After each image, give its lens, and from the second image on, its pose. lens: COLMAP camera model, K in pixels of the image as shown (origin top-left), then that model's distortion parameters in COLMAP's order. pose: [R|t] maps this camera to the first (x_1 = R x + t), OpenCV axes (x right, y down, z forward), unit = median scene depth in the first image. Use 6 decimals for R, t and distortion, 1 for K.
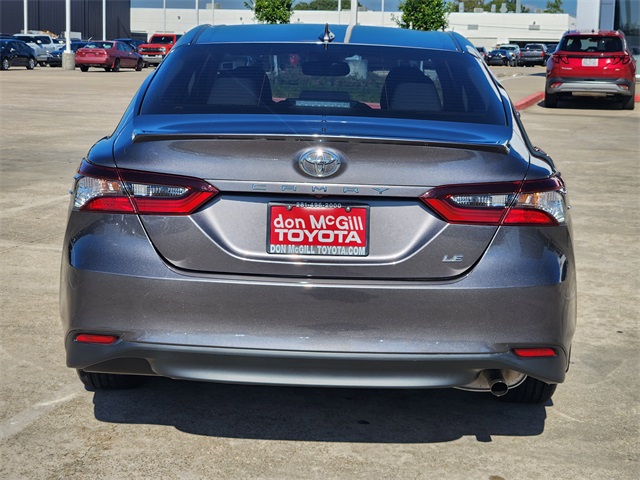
lens RADIAL K [[1201.4, 0, 320.0], [0, 1201.4, 240.0], [0, 0, 1]] dist [-0.028234, 0.196335]
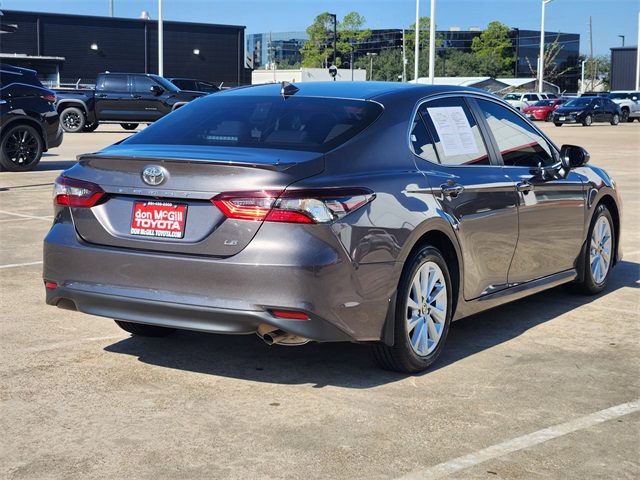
lens RADIAL K [[1201.4, 0, 320.0], [0, 1201.4, 240.0], [0, 0, 1]] dist [-0.028234, 0.196335]
pose [[0.860544, 0.041259, -0.507702, 0.936860], [-0.065031, 0.997457, -0.029166, 0.047239], [0.505208, 0.058115, 0.861039, -0.191148]]
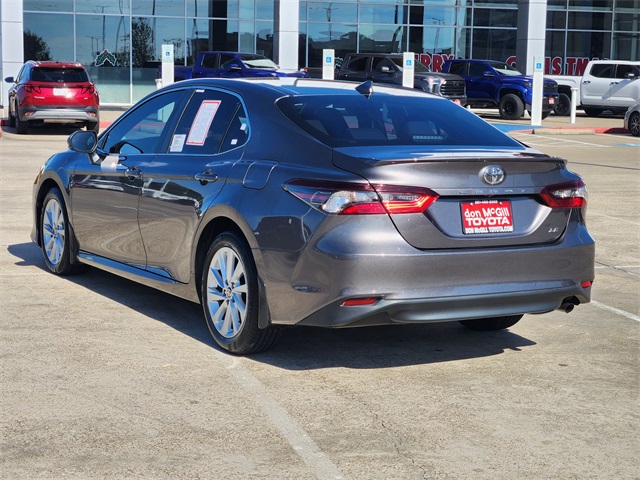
lens RADIAL K [[1201.4, 0, 320.0], [0, 1201.4, 240.0], [0, 0, 1]] dist [-0.028234, 0.196335]
pose [[0.847166, -0.065667, 0.527255, -1.024960], [0.075890, 0.997114, 0.002250, 0.001109], [-0.525881, 0.038107, 0.849704, -0.228340]]
